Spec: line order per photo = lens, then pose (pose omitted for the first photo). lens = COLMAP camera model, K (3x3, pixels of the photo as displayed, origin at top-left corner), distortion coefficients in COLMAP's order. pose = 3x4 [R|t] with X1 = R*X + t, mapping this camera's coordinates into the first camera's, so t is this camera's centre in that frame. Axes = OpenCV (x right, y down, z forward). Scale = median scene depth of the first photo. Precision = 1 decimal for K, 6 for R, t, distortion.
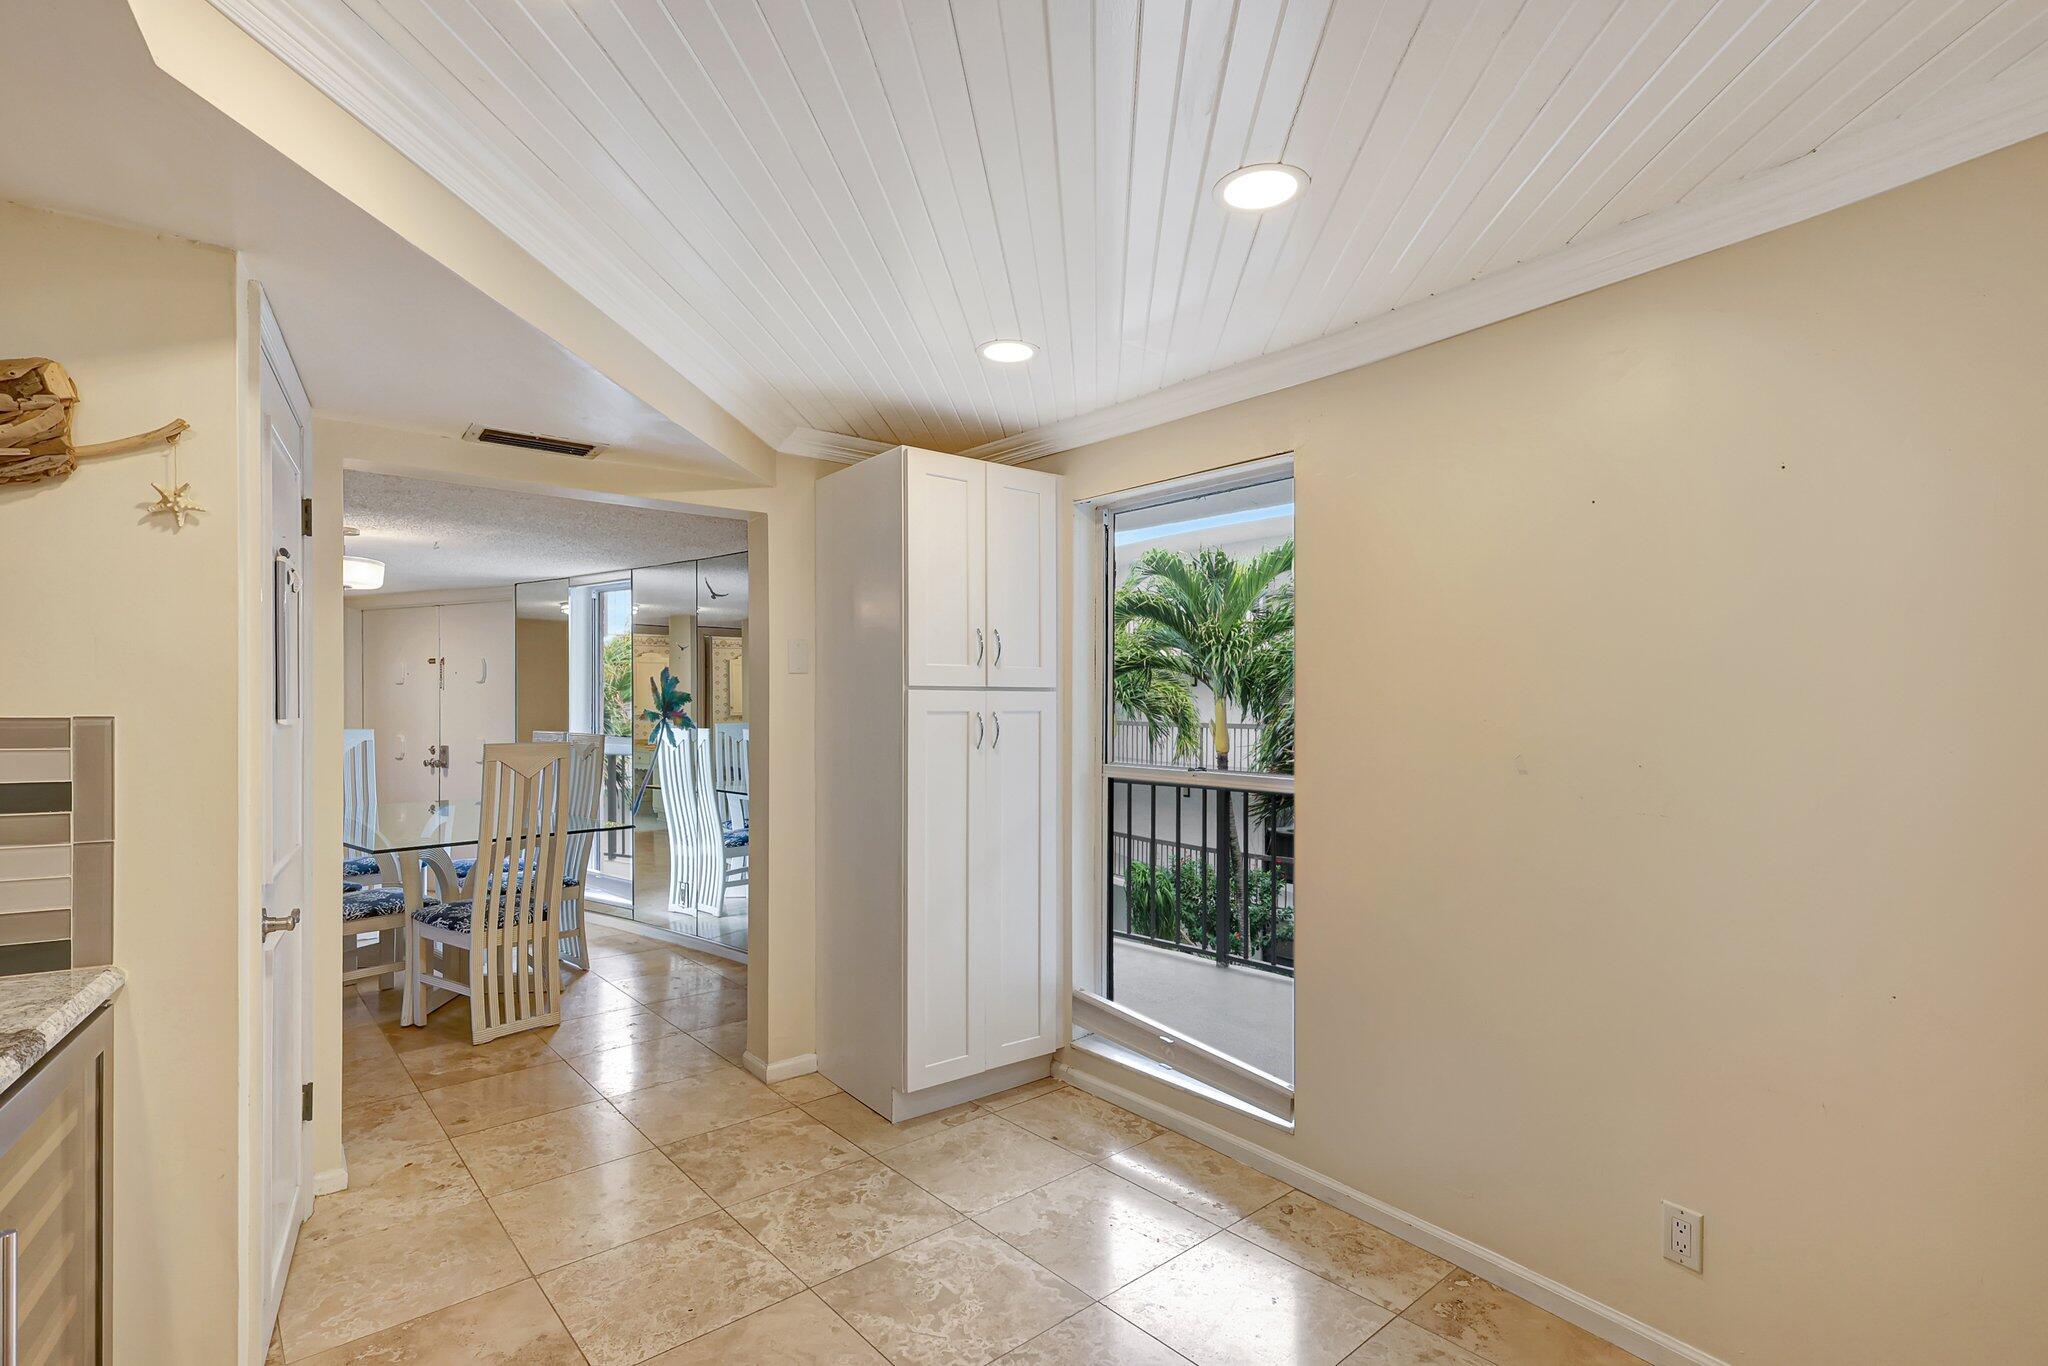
lens RADIAL K [[973.8, 0, 1012.0], [0, 973.8, 688.4], [0, 0, 1]] dist [0.001081, 0.000457]
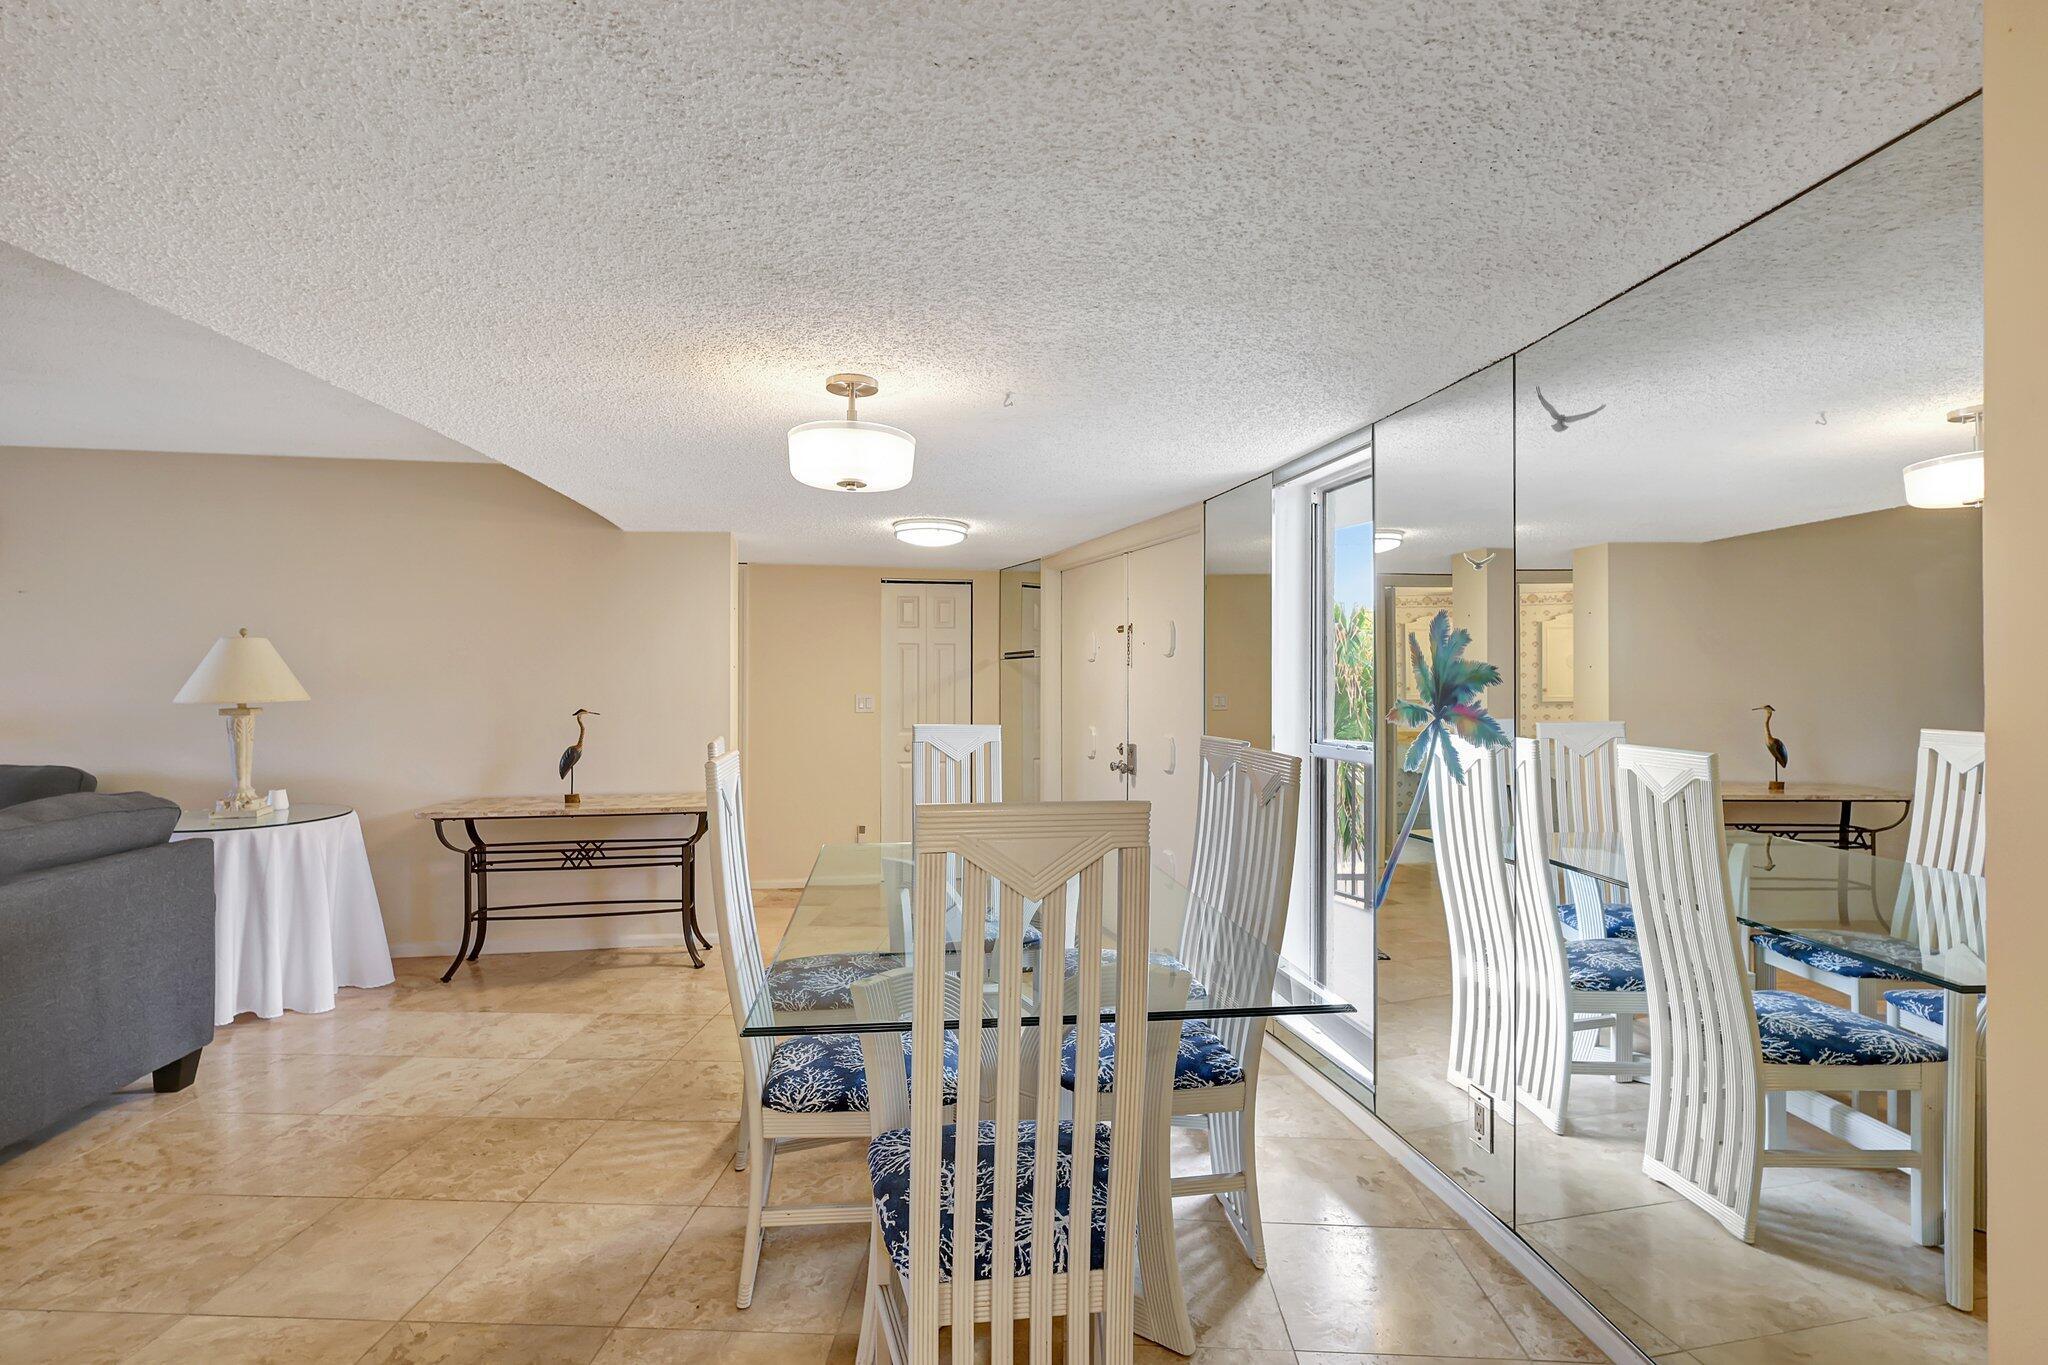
lens RADIAL K [[973.8, 0, 1012.0], [0, 973.8, 687.9], [0, 0, 1]] dist [0.001081, 0.000457]
pose [[0.721143, 0.002145, -0.692783, -0.172524], [0.011898, 0.999809, 0.015480, 0.005557], [0.692684, -0.019406, 0.720980, 0.499536]]
